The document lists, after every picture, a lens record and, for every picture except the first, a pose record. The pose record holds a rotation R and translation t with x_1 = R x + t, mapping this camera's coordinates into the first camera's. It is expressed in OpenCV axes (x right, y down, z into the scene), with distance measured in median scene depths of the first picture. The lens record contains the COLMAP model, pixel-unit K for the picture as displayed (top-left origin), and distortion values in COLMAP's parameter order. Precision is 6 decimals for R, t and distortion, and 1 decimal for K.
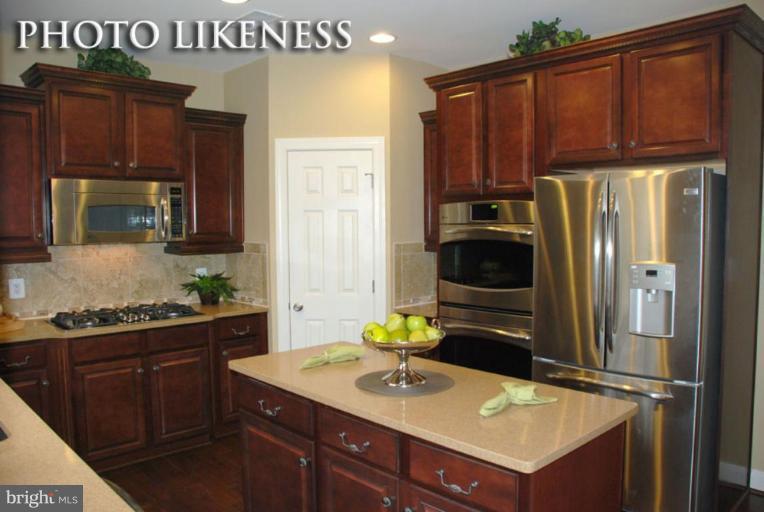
lens RADIAL K [[593.7, 0, 386.2], [0, 593.7, 257.3], [0, 0, 1]] dist [-0.169912, 0.136147]
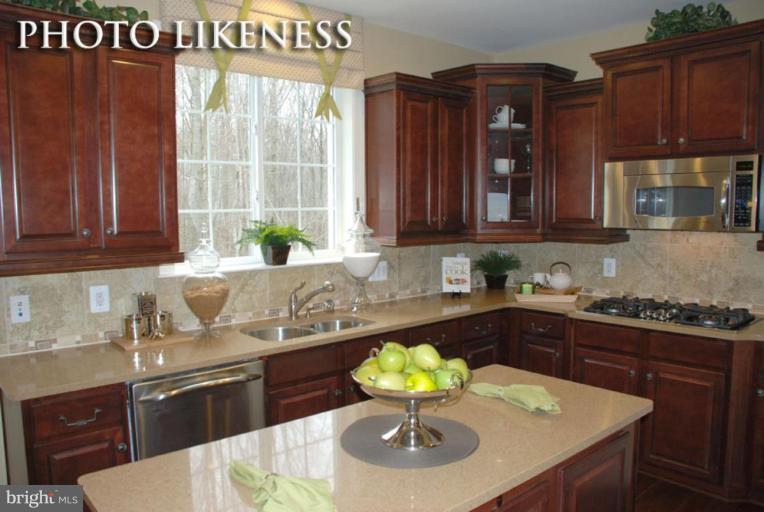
lens RADIAL K [[593.7, 0, 386.2], [0, 593.7, 257.3], [0, 0, 1]] dist [-0.169912, 0.136147]
pose [[-0.042543, 0.089577, -0.995071, 0.415884], [-0.048442, 0.994616, 0.091607, -0.039918], [0.997920, 0.052101, -0.037975, 0.567537]]
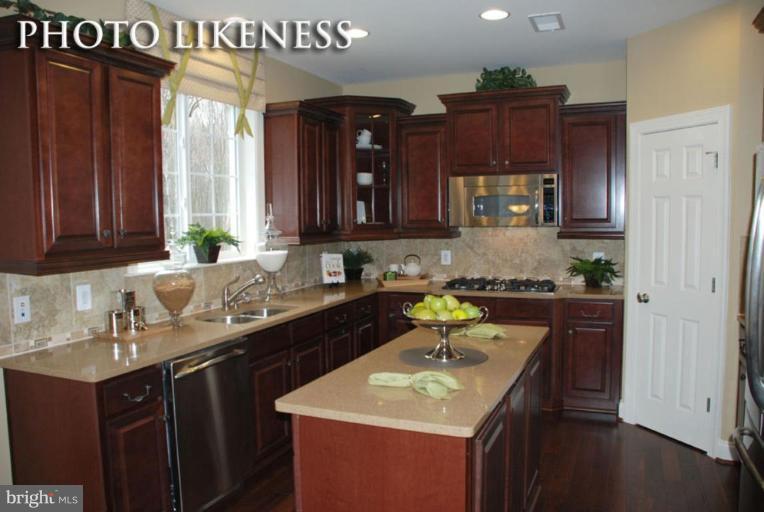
lens RADIAL K [[593.7, 0, 386.2], [0, 593.7, 257.3], [0, 0, 1]] dist [-0.169912, 0.136147]
pose [[0.395199, 0.066057, -0.916217, 0.569319], [-0.039844, 0.997705, 0.054746, -0.017183], [0.917731, 0.014870, 0.396924, 0.263902]]
